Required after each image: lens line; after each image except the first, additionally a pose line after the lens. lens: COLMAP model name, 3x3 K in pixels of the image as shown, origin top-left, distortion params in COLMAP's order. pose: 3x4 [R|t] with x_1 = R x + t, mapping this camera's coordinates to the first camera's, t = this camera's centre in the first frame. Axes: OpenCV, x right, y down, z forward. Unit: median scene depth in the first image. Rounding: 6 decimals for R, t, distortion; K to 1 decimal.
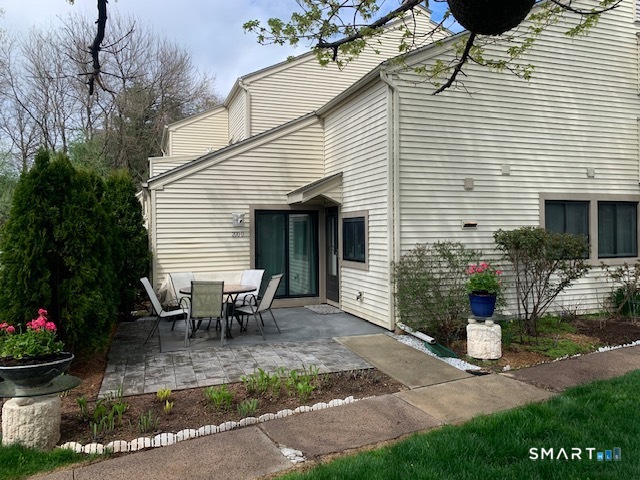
lens RADIAL K [[509.2, 0, 321.1], [0, 509.2, 239.1], [0, 0, 1]] dist [0.015278, -0.001280]
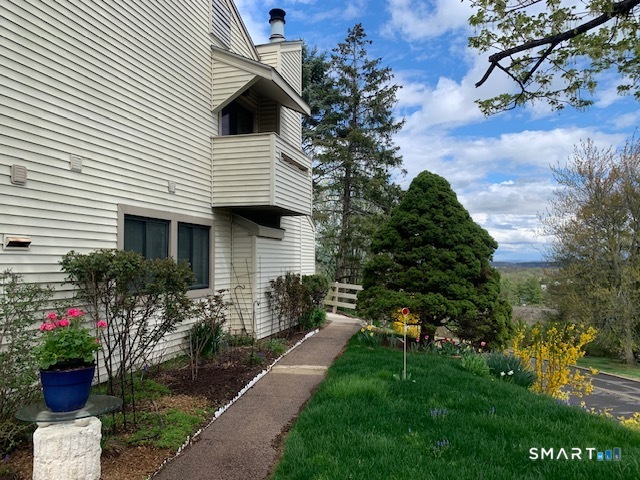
lens RADIAL K [[509.2, 0, 331.2], [0, 509.2, 228.5], [0, 0, 1]] dist [0.015278, -0.001280]
pose [[0.605735, 0.056688, 0.793644, 0.037000], [0.012948, 0.996624, -0.081070, 0.008440], [-0.795561, 0.059383, 0.602956, 0.344810]]
